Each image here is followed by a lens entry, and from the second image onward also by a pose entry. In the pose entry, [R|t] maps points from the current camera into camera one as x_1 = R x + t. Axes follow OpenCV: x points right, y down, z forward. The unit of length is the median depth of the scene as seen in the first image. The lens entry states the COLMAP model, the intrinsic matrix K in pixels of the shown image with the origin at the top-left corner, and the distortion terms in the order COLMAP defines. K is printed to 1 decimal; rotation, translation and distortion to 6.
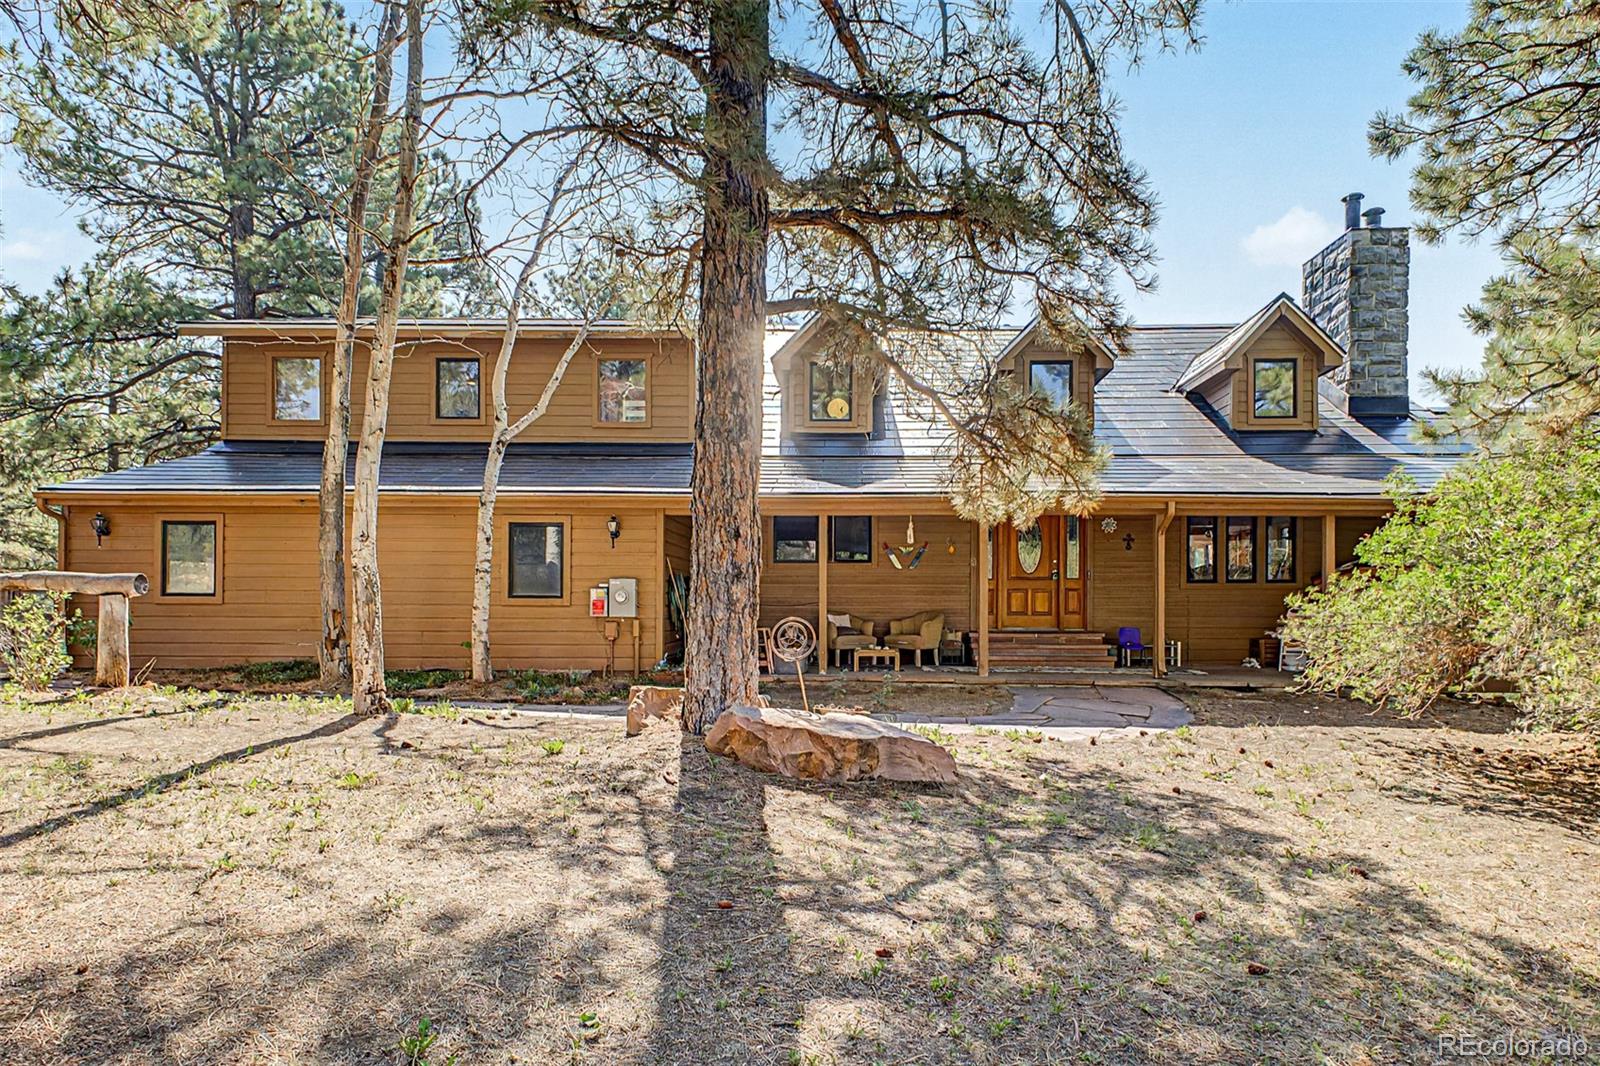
lens RADIAL K [[626.8, 0, 799.9], [0, 626.8, 537.0], [0, 0, 1]] dist [0.021906, -0.002011]
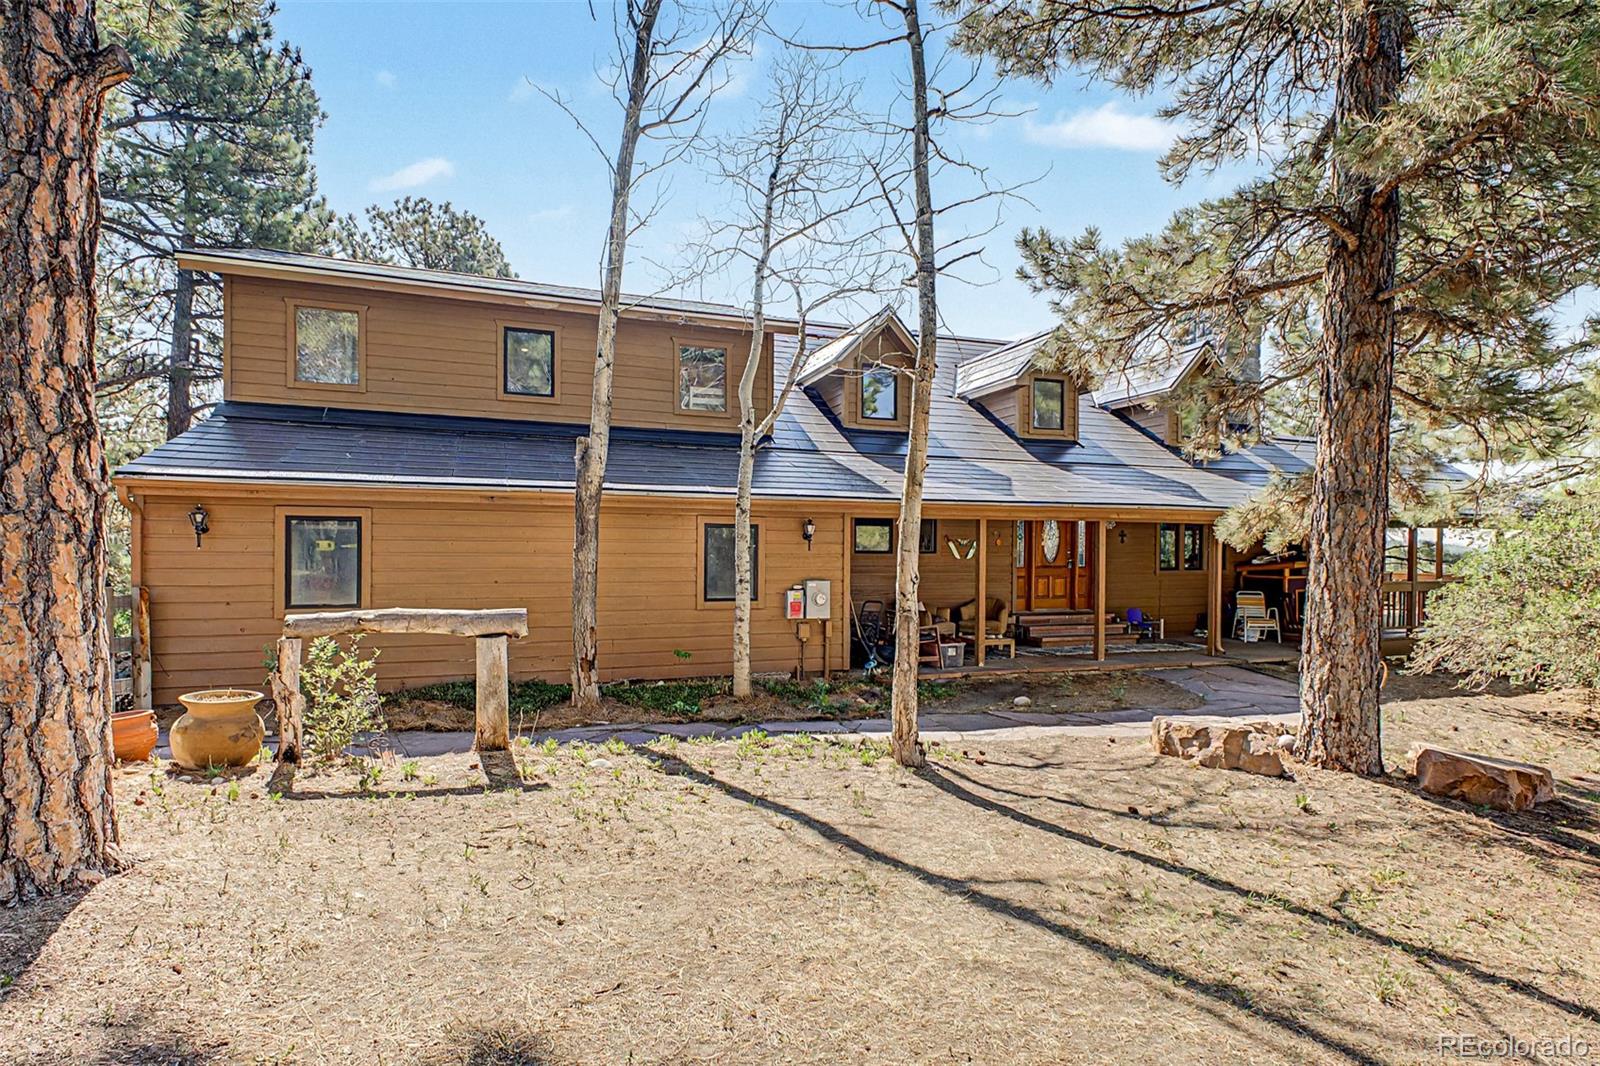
lens RADIAL K [[626.8, 0, 800.1], [0, 626.8, 531.1], [0, 0, 1]] dist [0.021906, -0.002011]
pose [[0.949949, -0.000060, 0.312405, -0.458039], [-0.002511, 0.999966, 0.007829, -0.010976], [-0.312395, -0.008222, 0.949917, 0.071955]]
